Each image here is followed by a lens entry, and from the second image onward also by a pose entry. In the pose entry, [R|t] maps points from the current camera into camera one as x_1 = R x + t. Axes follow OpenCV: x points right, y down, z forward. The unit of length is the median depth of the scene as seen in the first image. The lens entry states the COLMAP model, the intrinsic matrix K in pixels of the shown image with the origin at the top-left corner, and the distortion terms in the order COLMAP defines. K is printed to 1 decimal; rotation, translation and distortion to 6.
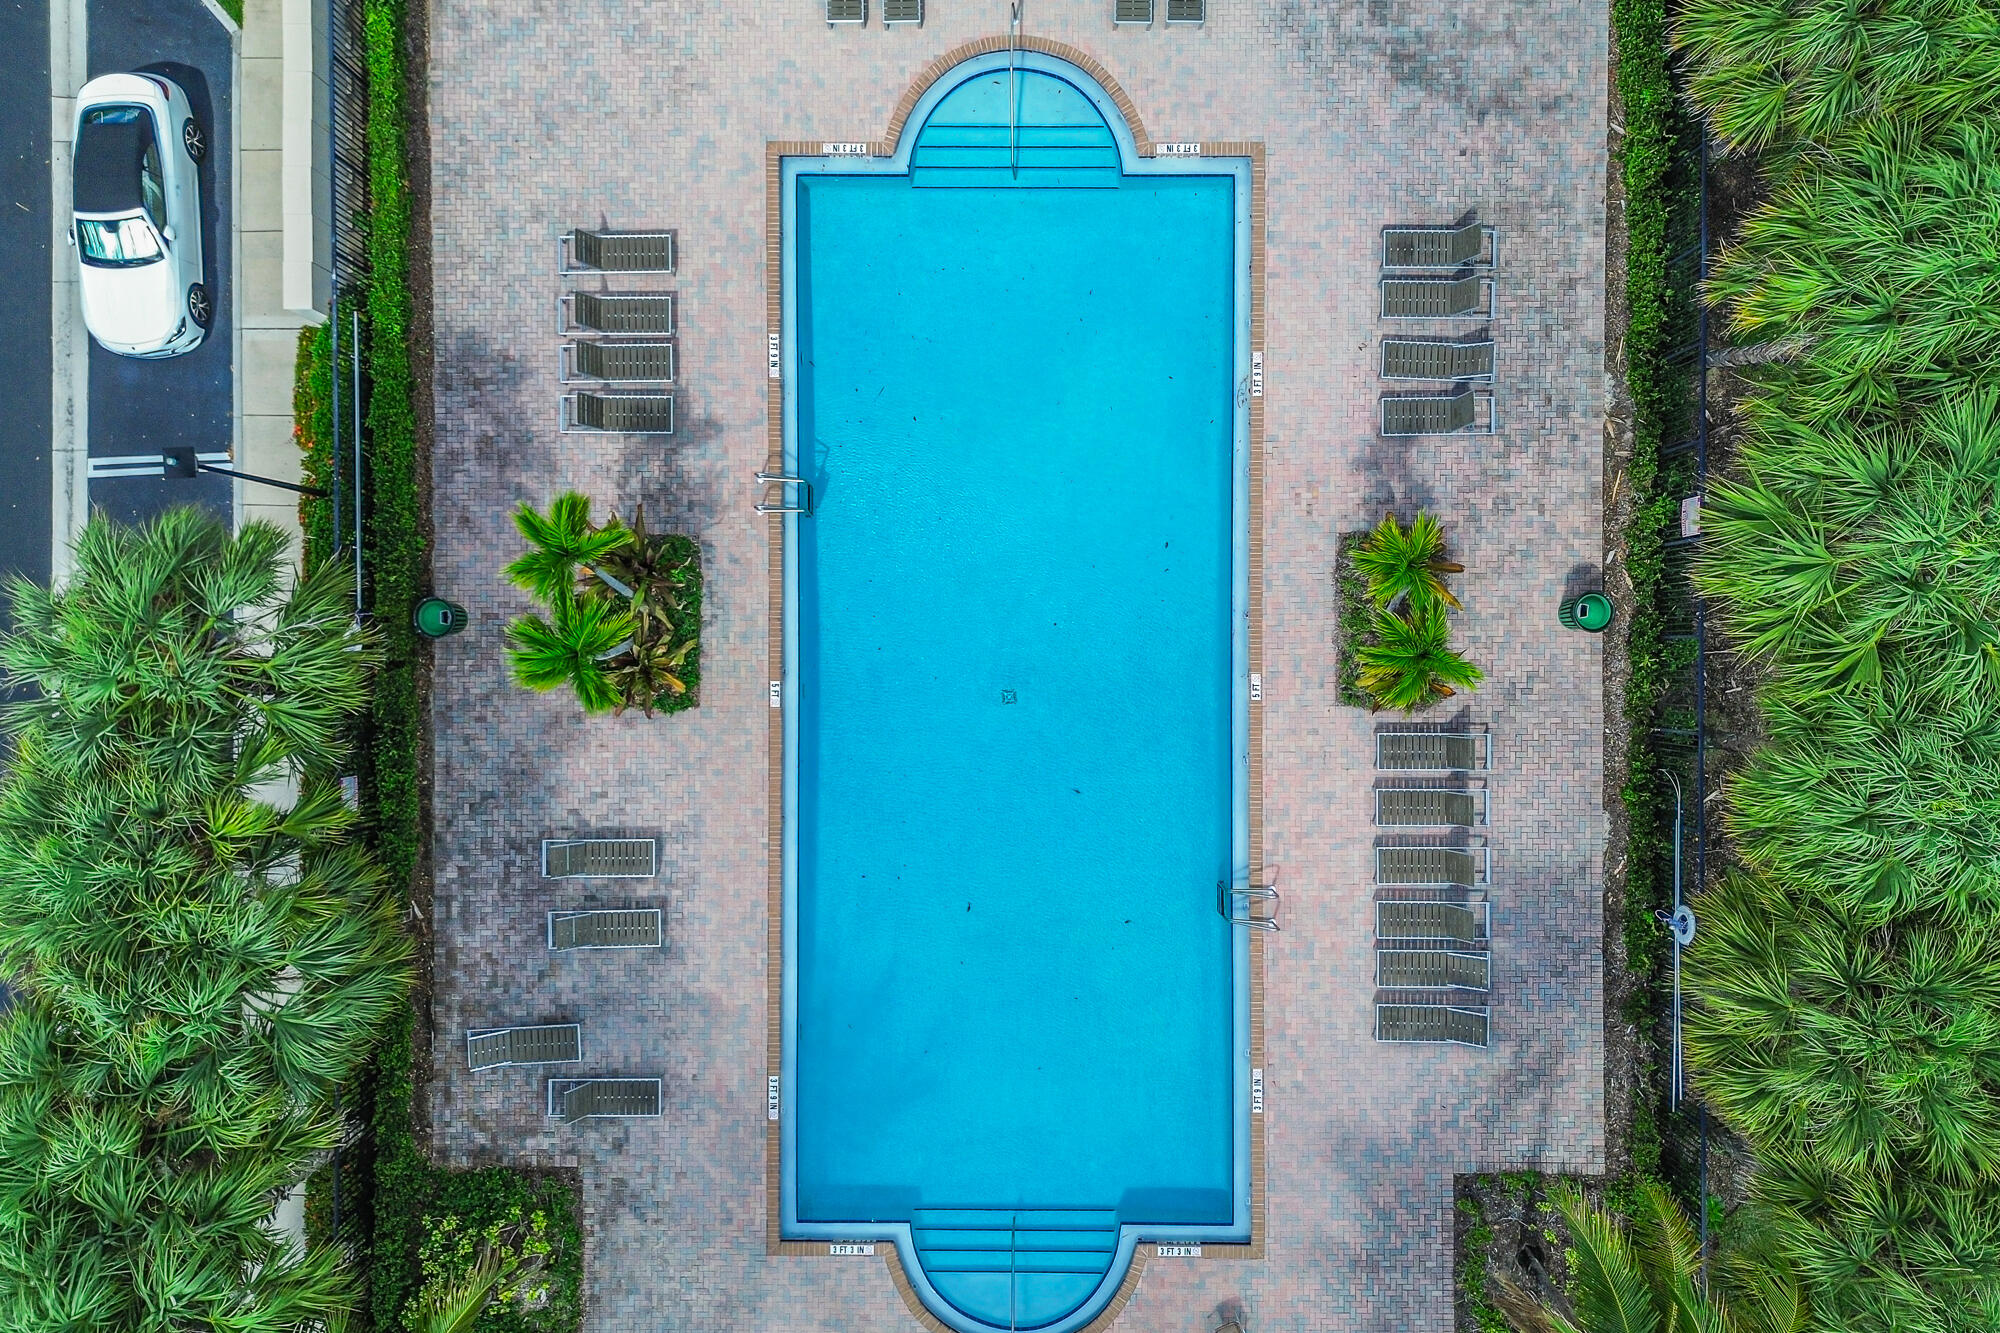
lens RADIAL K [[1410.8, 0, 1000.0], [0, 1410.8, 666.5], [0, 0, 1]] dist [0.076650, -0.078094]
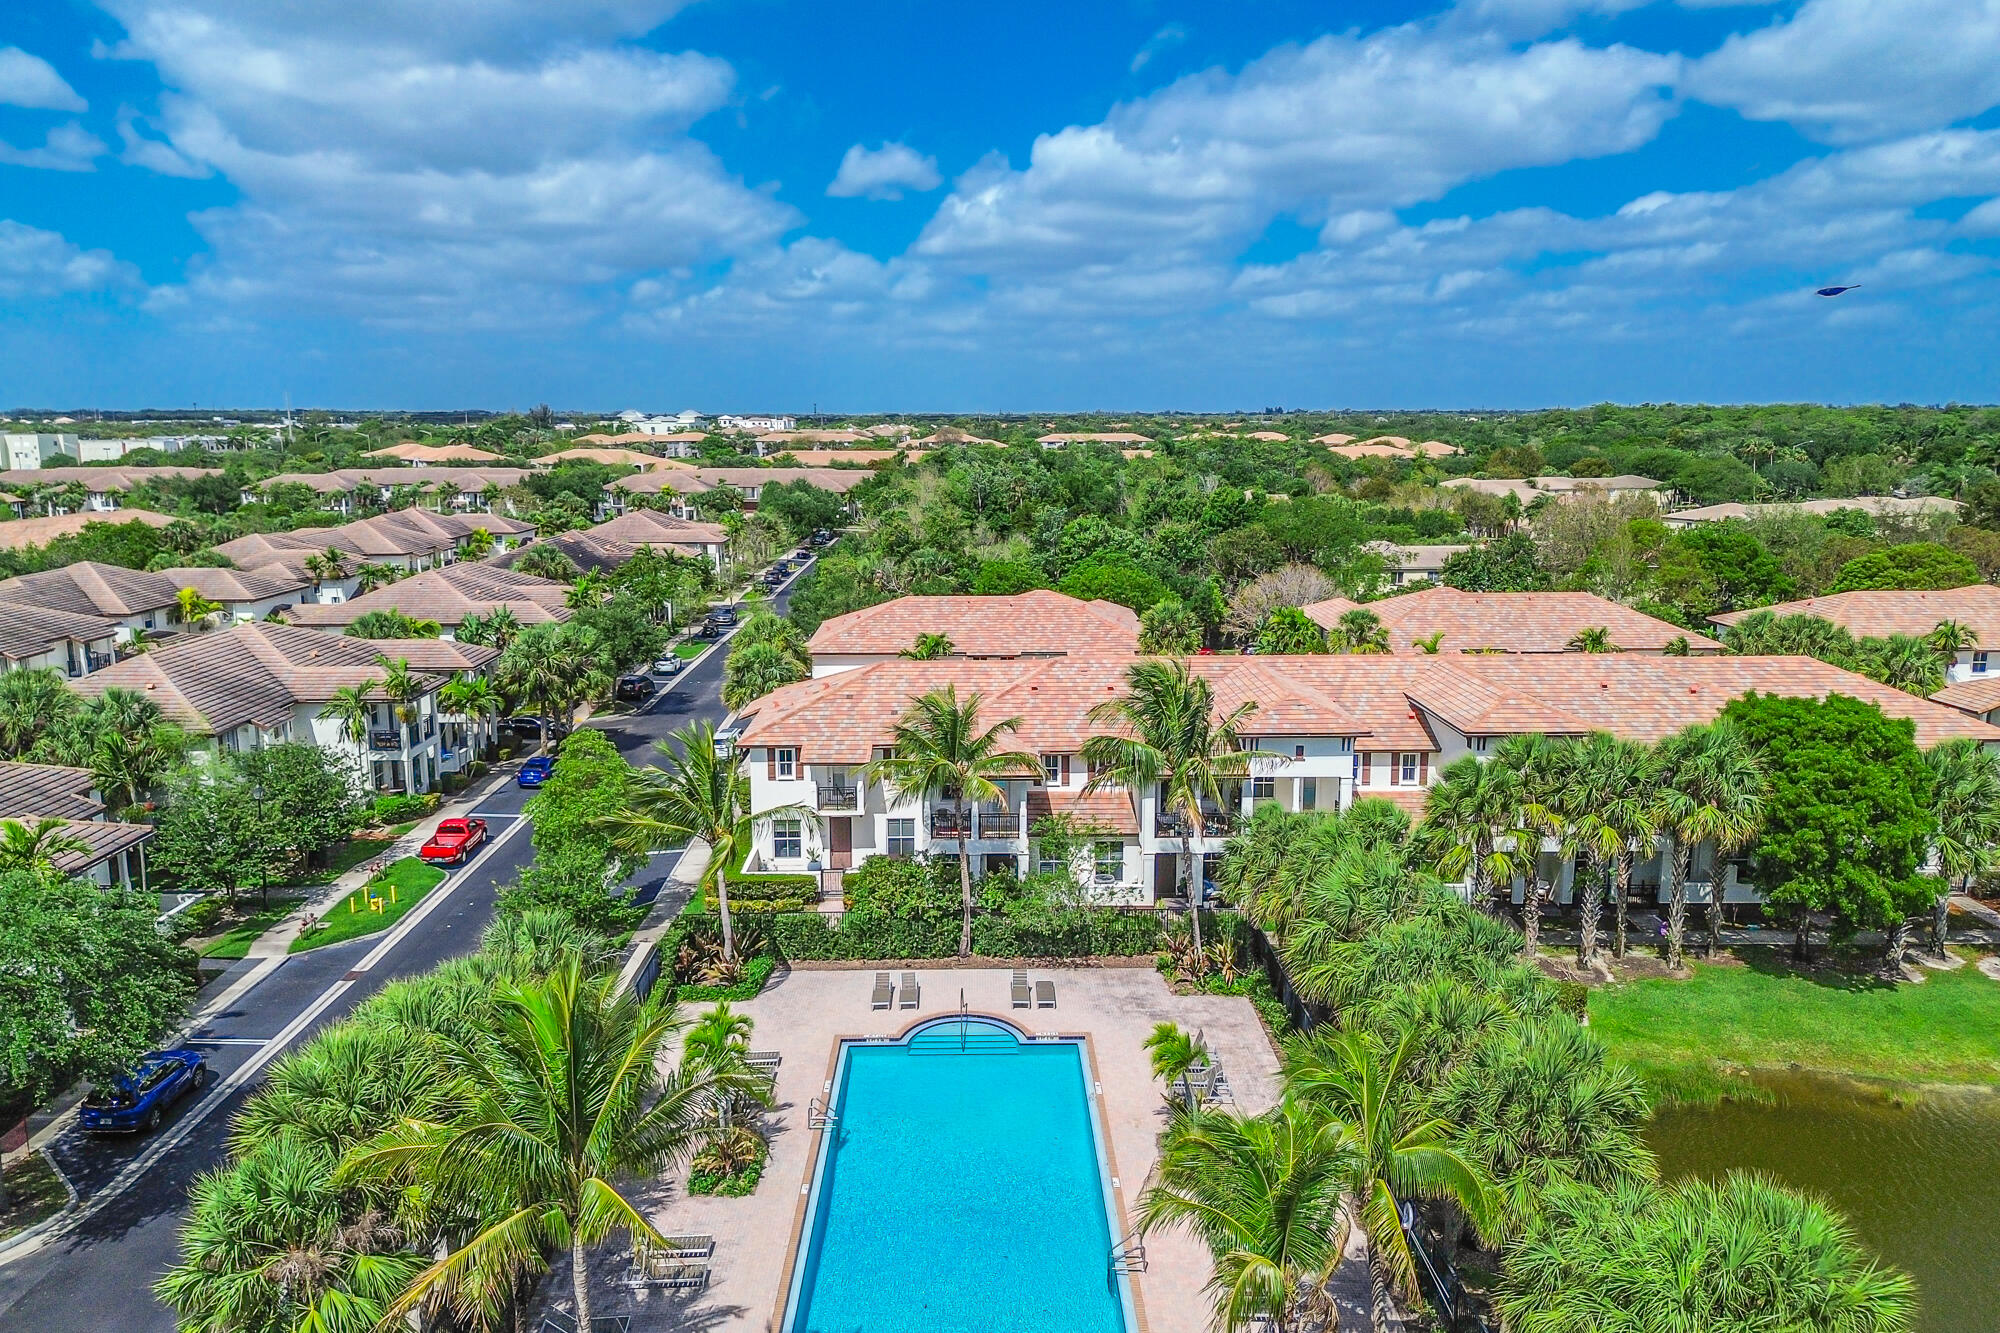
lens RADIAL K [[1410.8, 0, 1000.0], [0, 1410.8, 666.5], [0, 0, 1]] dist [0.076650, -0.078094]
pose [[0.997954, 0.057038, 0.028897, -0.025595], [0.017336, 0.193650, -0.980918, 1.426015], [-0.061545, 0.979411, 0.192265, 0.134317]]
